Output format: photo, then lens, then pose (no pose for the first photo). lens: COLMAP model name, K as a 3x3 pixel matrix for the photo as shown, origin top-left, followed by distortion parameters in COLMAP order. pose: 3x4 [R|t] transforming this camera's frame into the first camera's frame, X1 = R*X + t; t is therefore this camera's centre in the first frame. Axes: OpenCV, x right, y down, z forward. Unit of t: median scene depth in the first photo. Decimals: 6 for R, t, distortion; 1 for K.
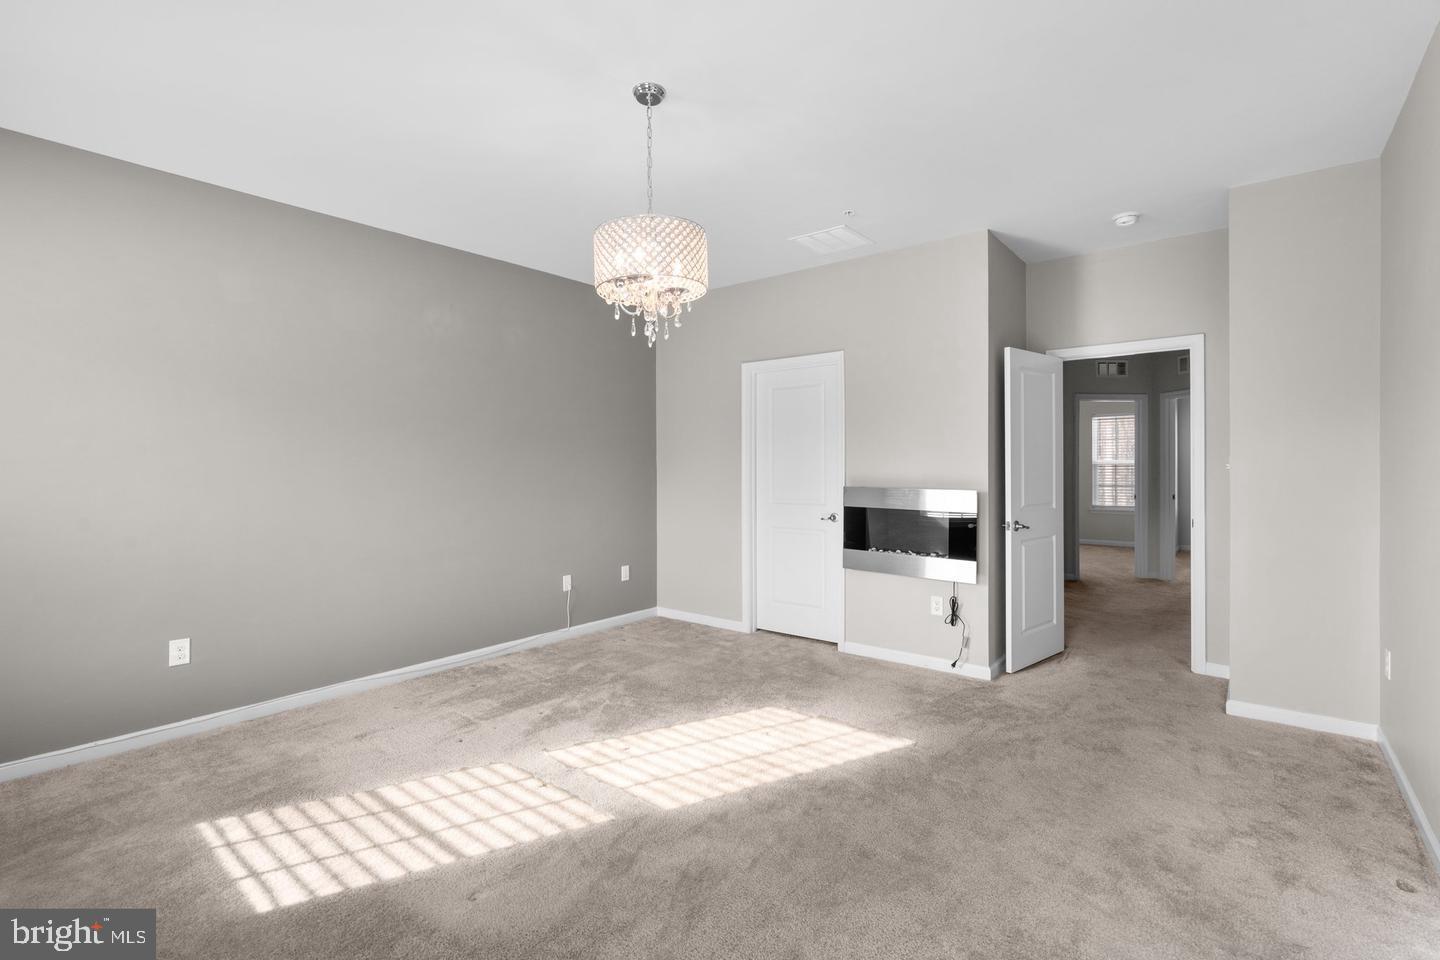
lens RADIAL K [[652.5, 0, 707.8], [0, 652.5, 467.0], [0, 0, 1]] dist [-0.006008, 0.002263]
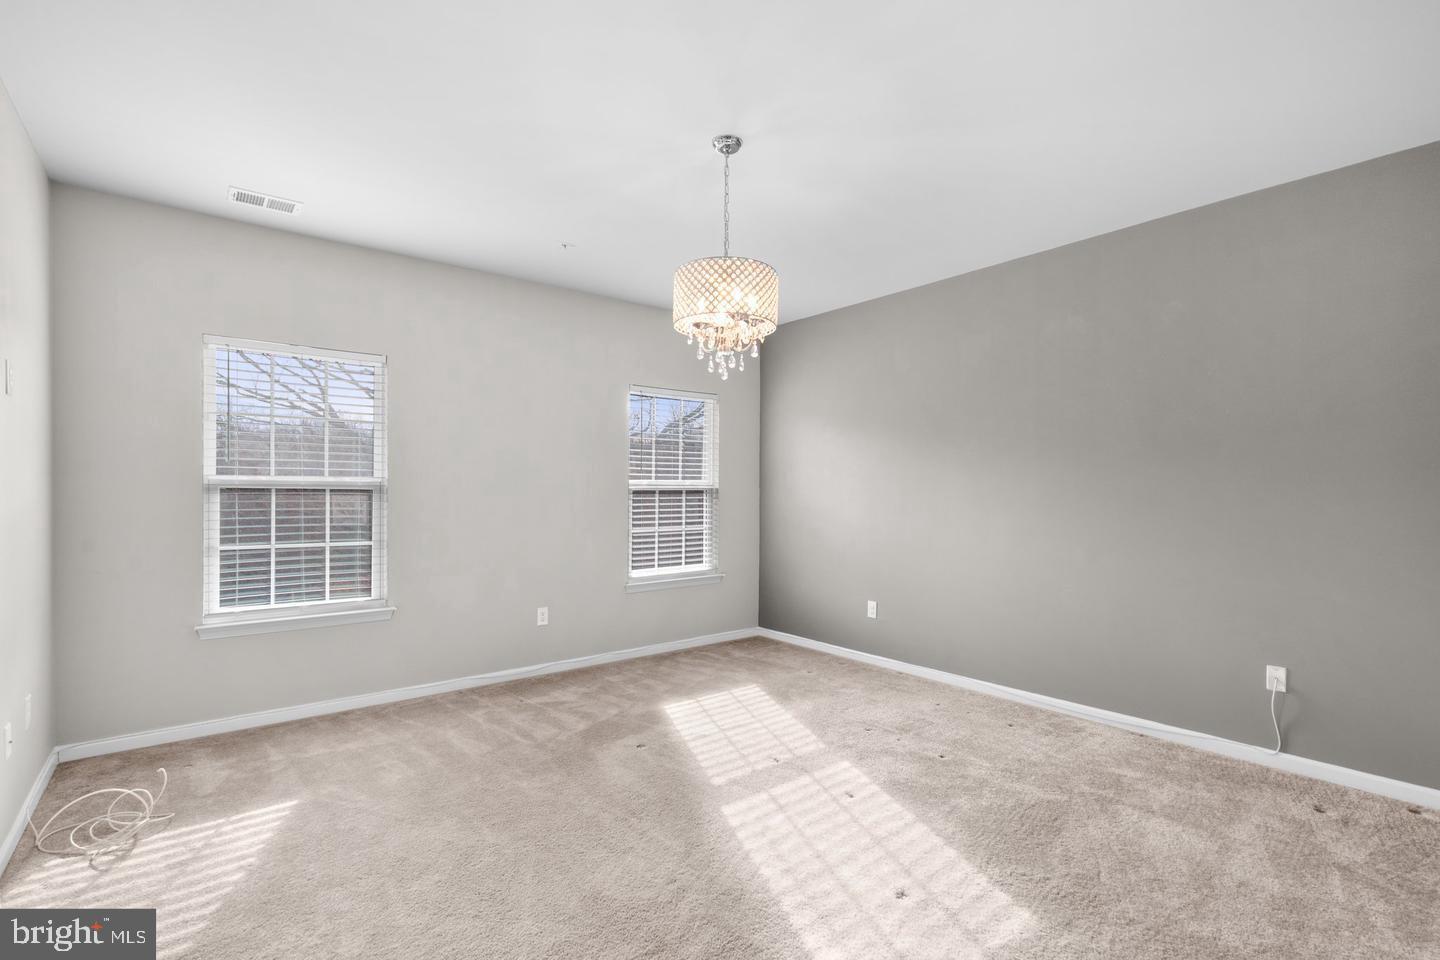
lens RADIAL K [[652.5, 0, 711.0], [0, 652.5, 490.1], [0, 0, 1]] dist [-0.006008, 0.002263]
pose [[-0.211694, 0.002780, -0.977332, 0.805629], [0.002184, 0.999995, 0.002371, -0.003960], [0.977334, -0.001633, -0.211699, 0.983546]]
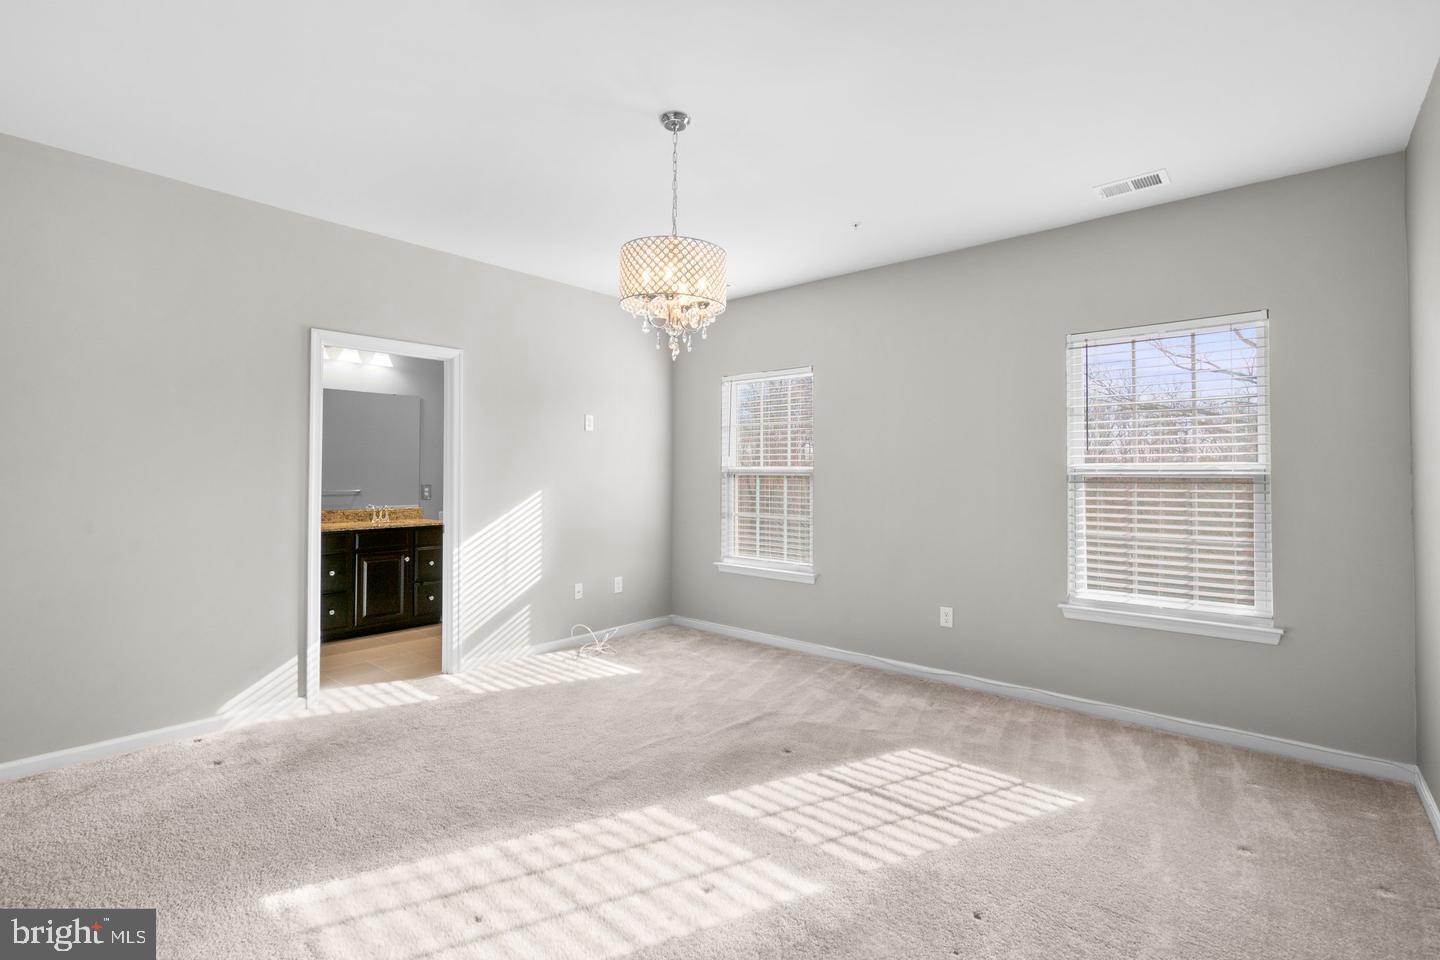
lens RADIAL K [[652.5, 0, 714.6], [0, 652.5, 476.4], [0, 0, 1]] dist [-0.006008, 0.002263]
pose [[-0.999266, 0.001264, 0.038296, -0.157109], [0.001090, 0.999989, -0.004562, 0.004891], [-0.038301, -0.004517, -0.999256, 1.649051]]
